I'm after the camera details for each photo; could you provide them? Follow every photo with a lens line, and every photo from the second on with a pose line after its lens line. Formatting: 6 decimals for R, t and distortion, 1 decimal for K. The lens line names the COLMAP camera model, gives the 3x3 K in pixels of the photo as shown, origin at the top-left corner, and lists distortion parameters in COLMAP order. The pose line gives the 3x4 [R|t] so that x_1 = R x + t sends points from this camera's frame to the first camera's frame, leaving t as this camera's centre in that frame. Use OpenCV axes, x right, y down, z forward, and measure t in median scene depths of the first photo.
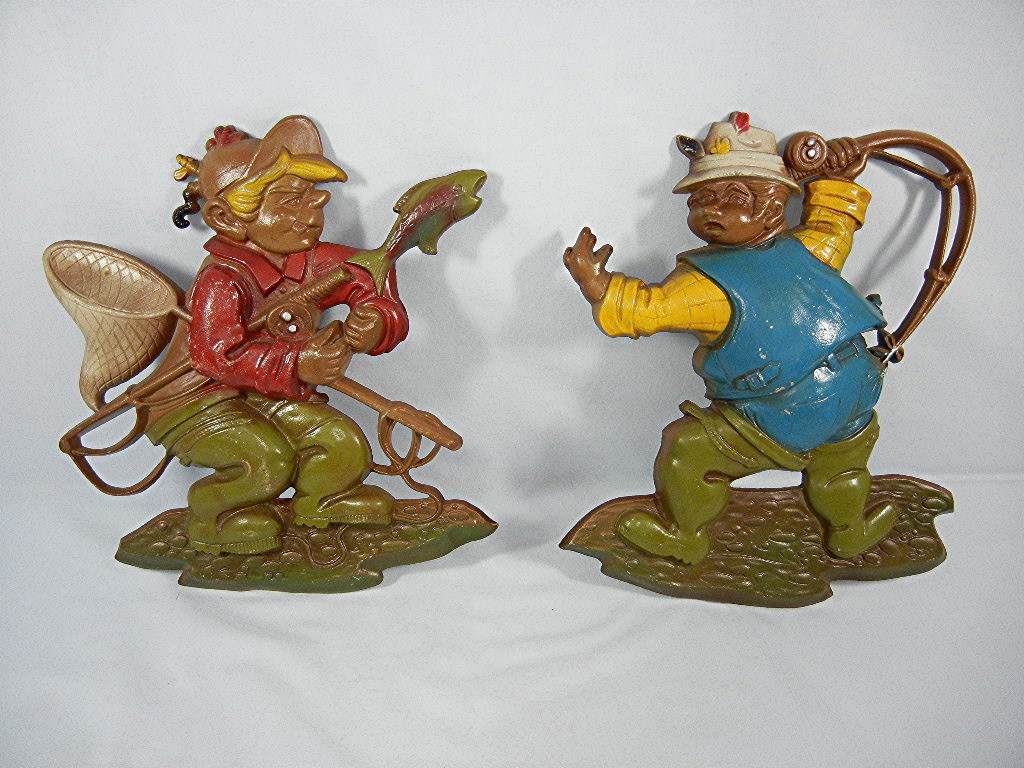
lens RADIAL K [[855.1, 0, 512.0], [0, 855.1, 384.0], [0, 0, 1]] dist [-0.003074, 0.006386]
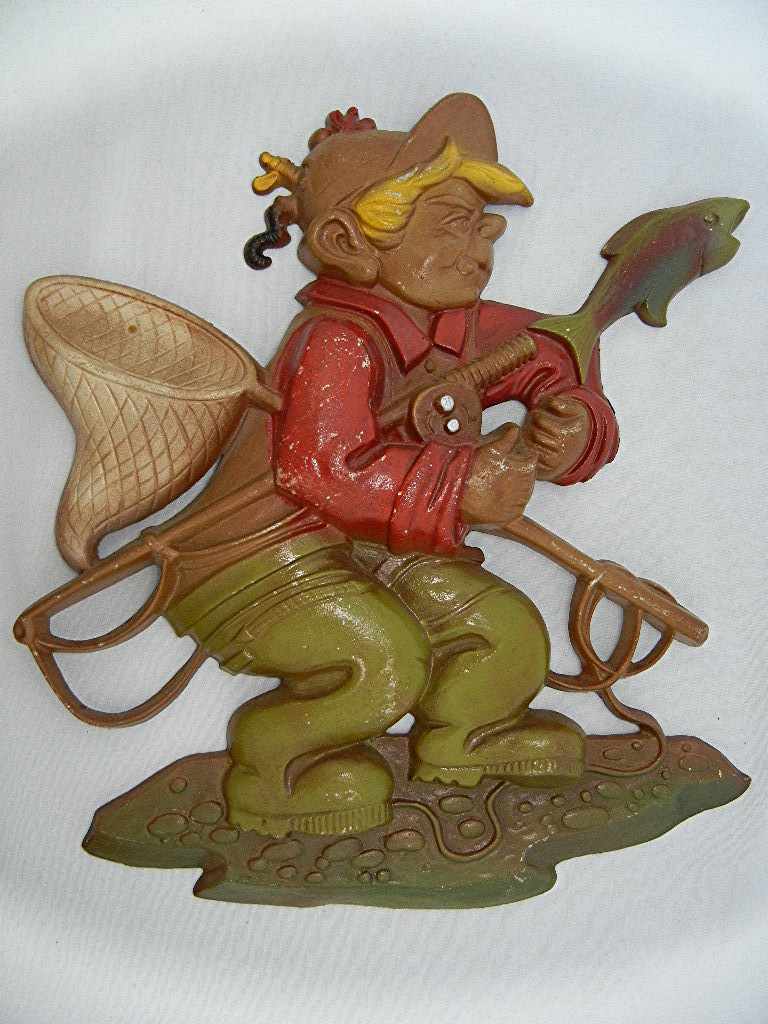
lens RADIAL K [[855.1, 0, 384.0], [0, 855.1, 512.0], [0, 0, 1]] dist [-0.003074, 0.006386]
pose [[0.996526, 0.020115, 0.080819, -0.328919], [-0.003988, 0.980808, -0.194937, 0.101559], [-0.083189, 0.193937, 0.977480, 0.413846]]
